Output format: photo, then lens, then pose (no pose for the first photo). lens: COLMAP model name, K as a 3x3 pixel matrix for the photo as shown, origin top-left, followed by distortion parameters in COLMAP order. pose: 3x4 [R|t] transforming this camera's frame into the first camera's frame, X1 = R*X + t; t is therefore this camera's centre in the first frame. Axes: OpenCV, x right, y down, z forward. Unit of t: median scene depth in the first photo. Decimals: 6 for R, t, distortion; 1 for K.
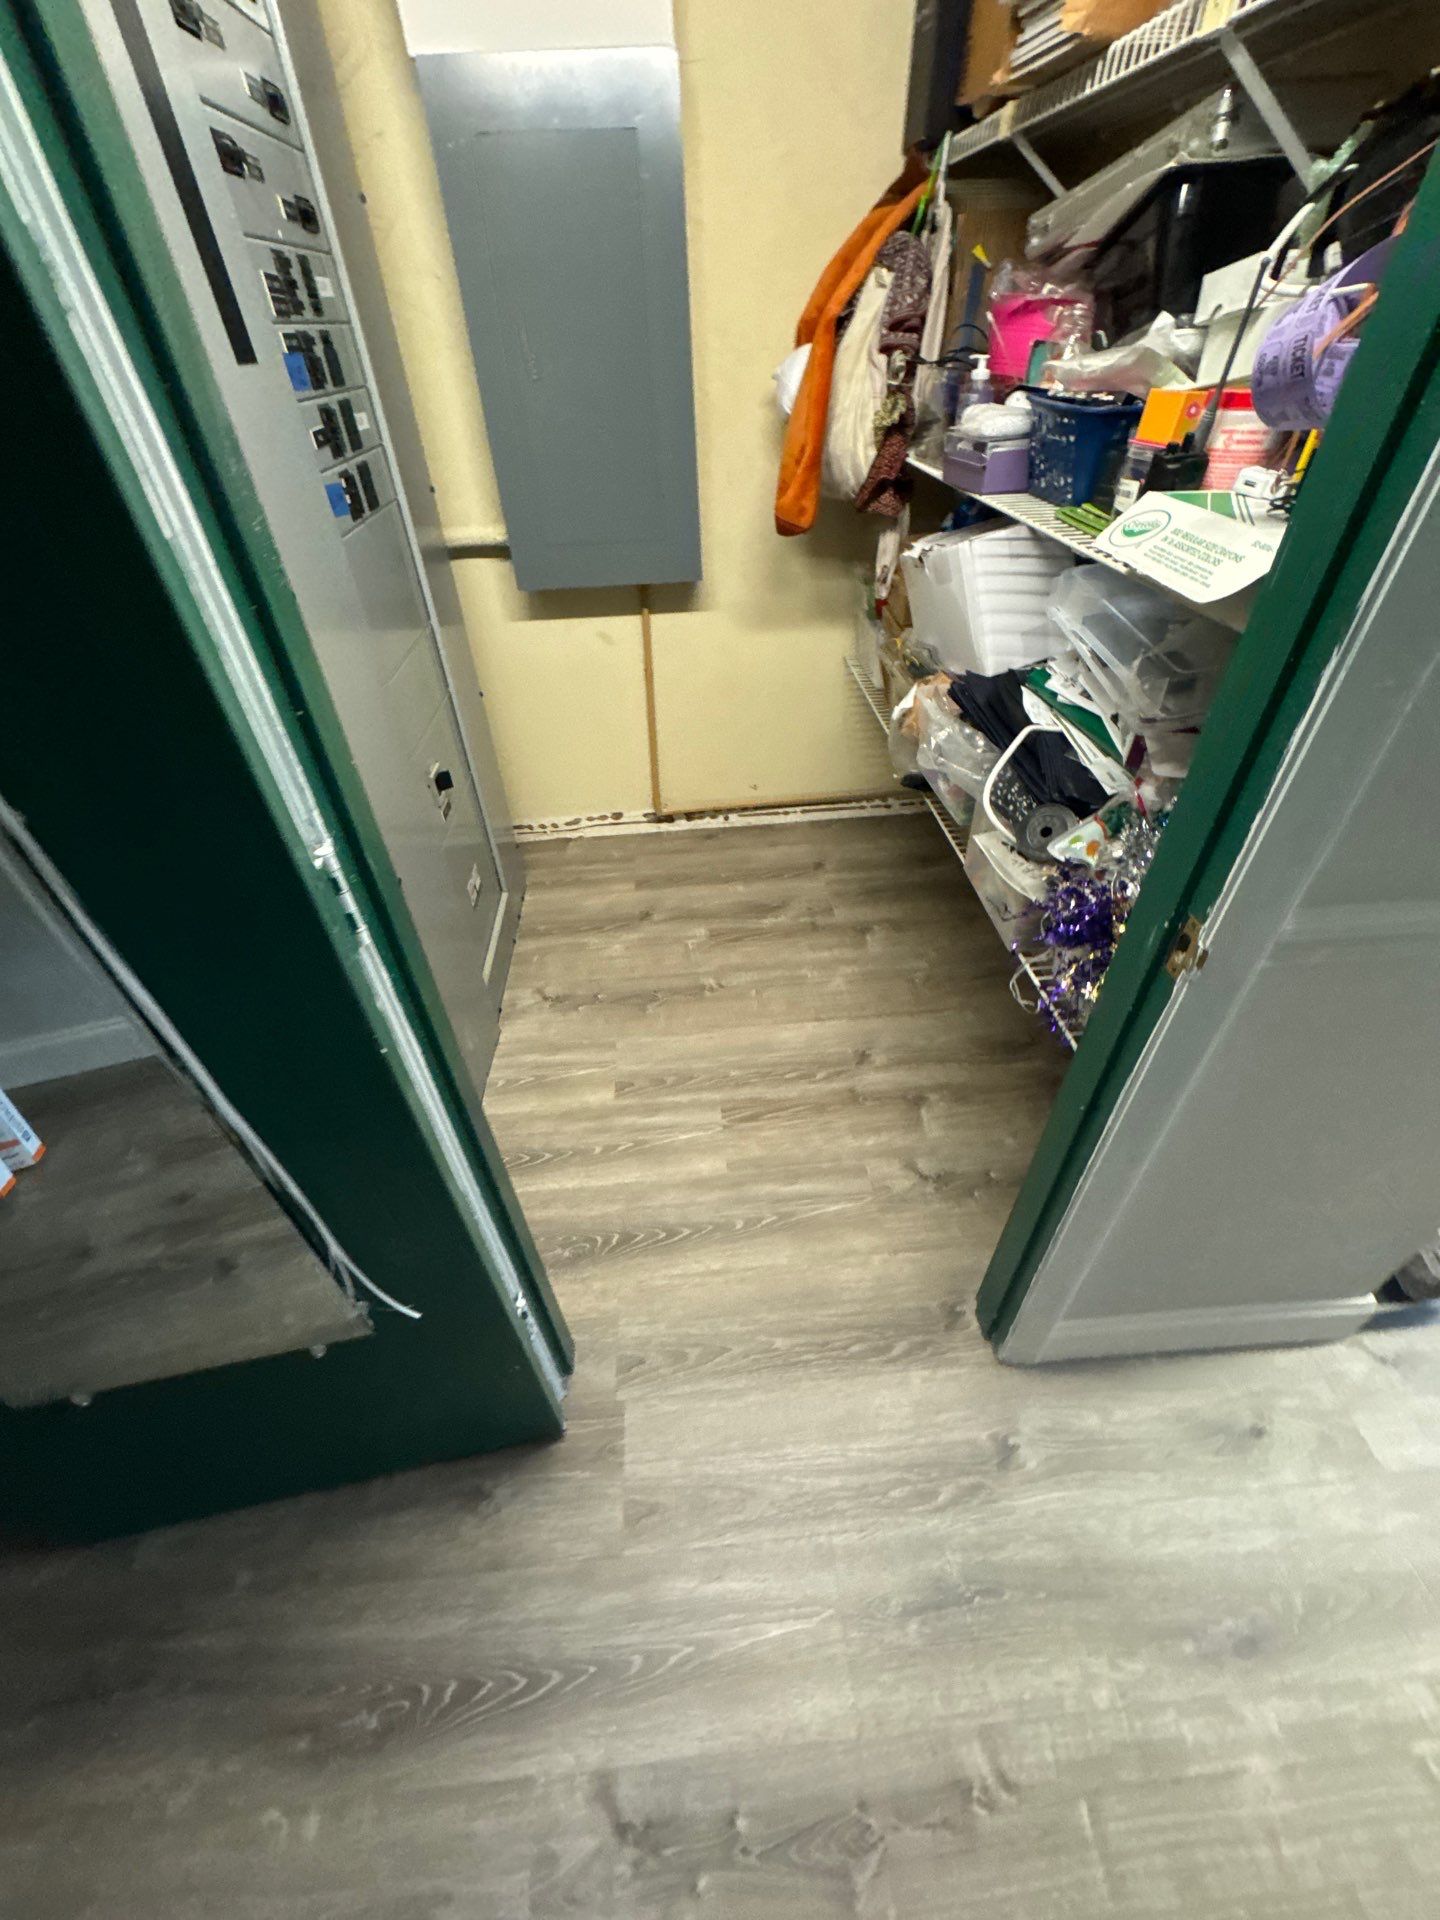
lens RADIAL K [[801.6, 0, 720.0], [0, 801.6, 960.0], [0, 0, 1]] dist [0.002640, -0.000315]
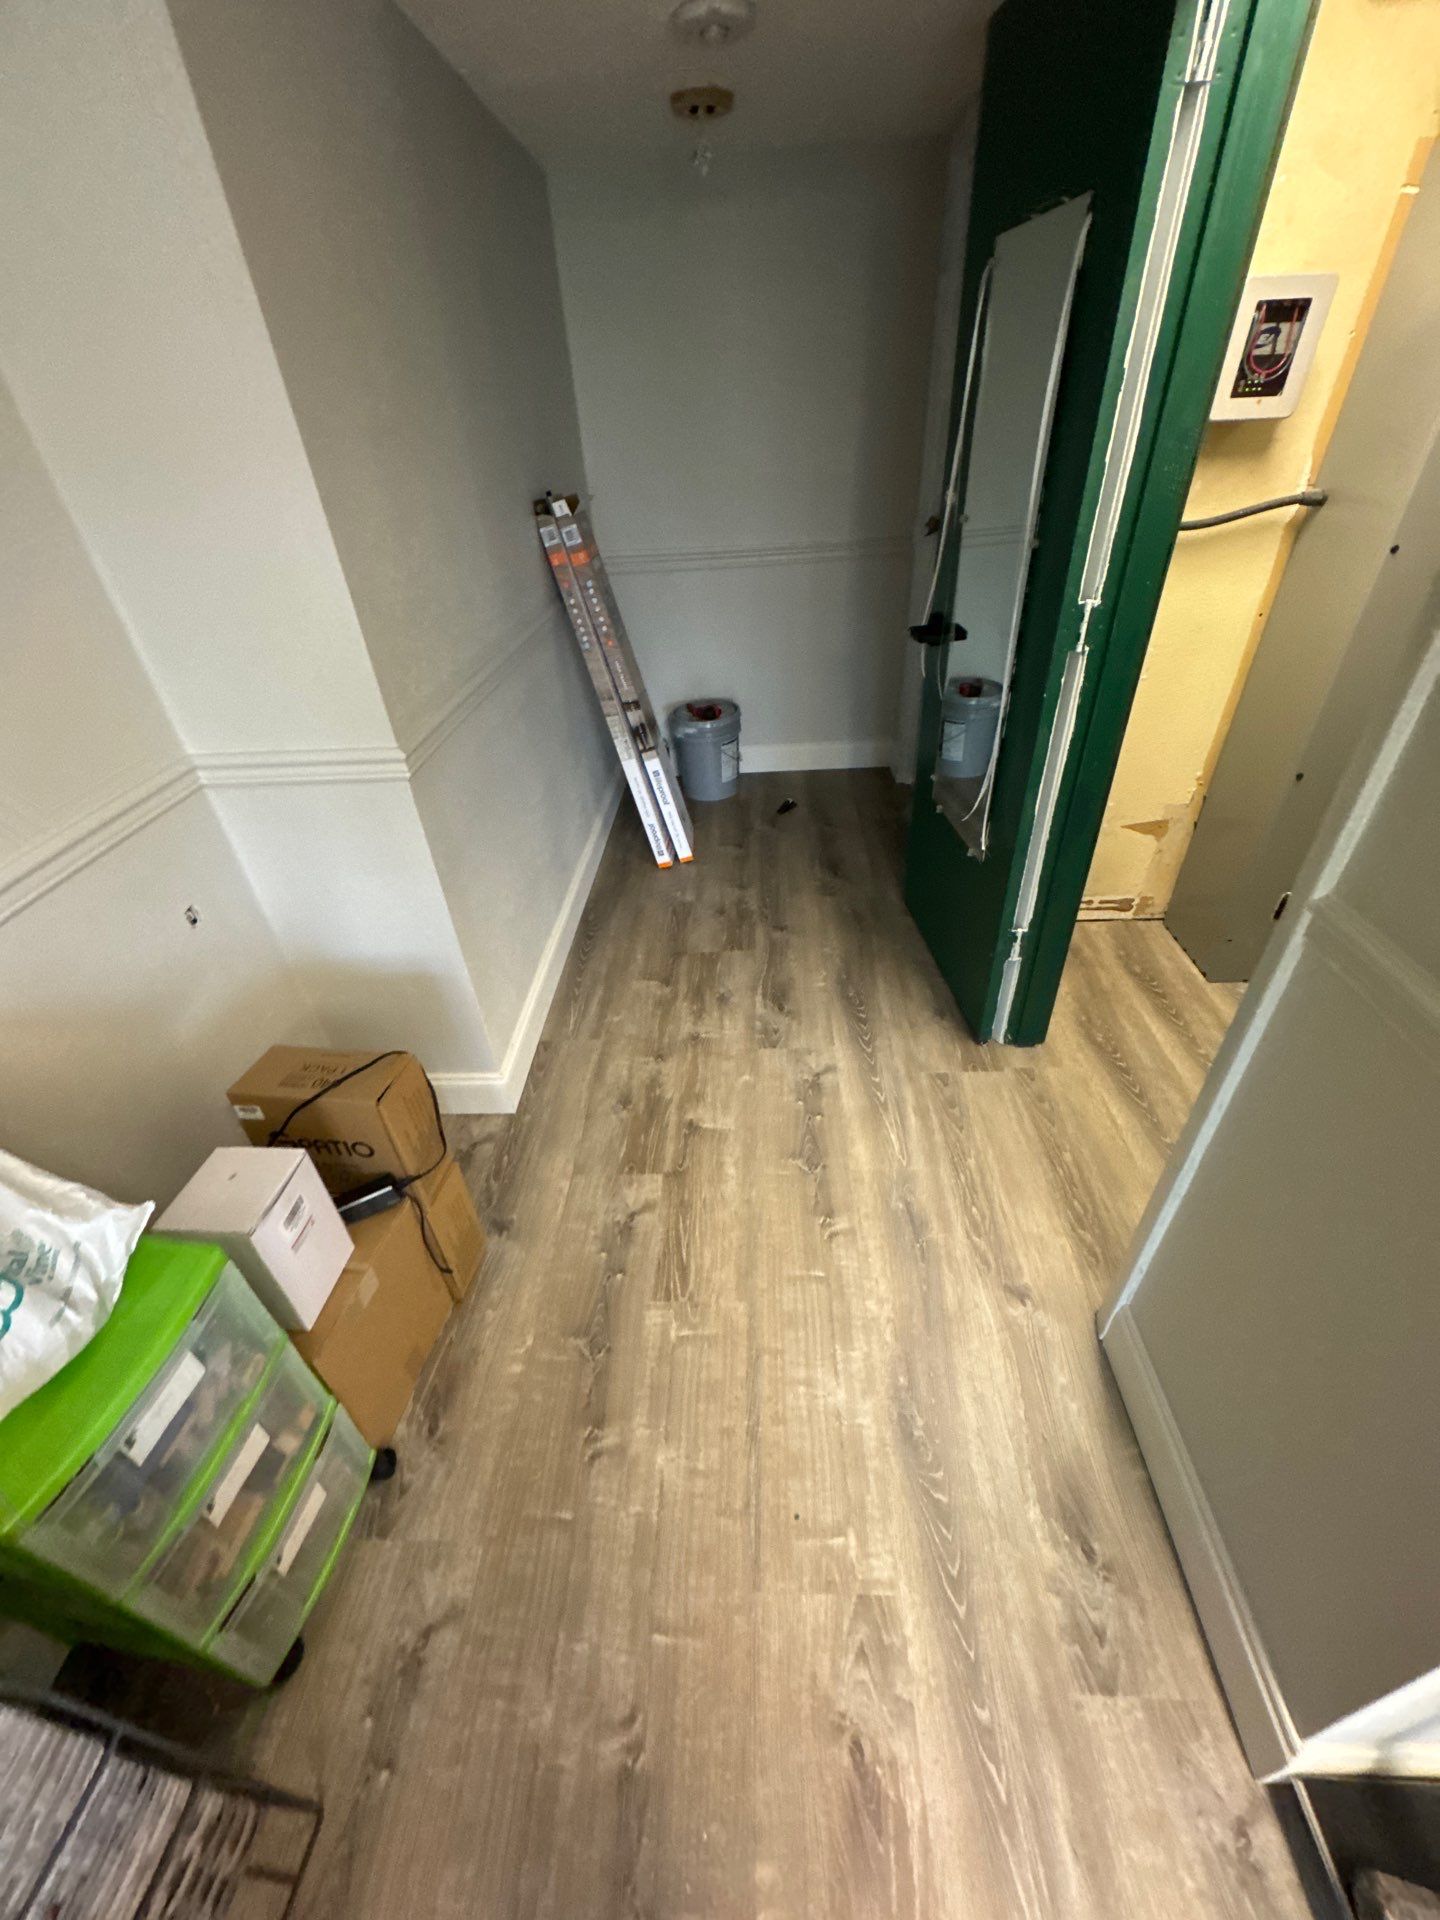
lens RADIAL K [[757.5, 0, 720.0], [0, 757.5, 960.0], [0, 0, 1]] dist [0.001026, 0.000125]
pose [[-0.116596, 0.619263, -0.776478, 1.147335], [-0.575943, 0.594774, 0.560833, -0.108097], [0.809132, 0.512598, 0.287312, 0.014264]]
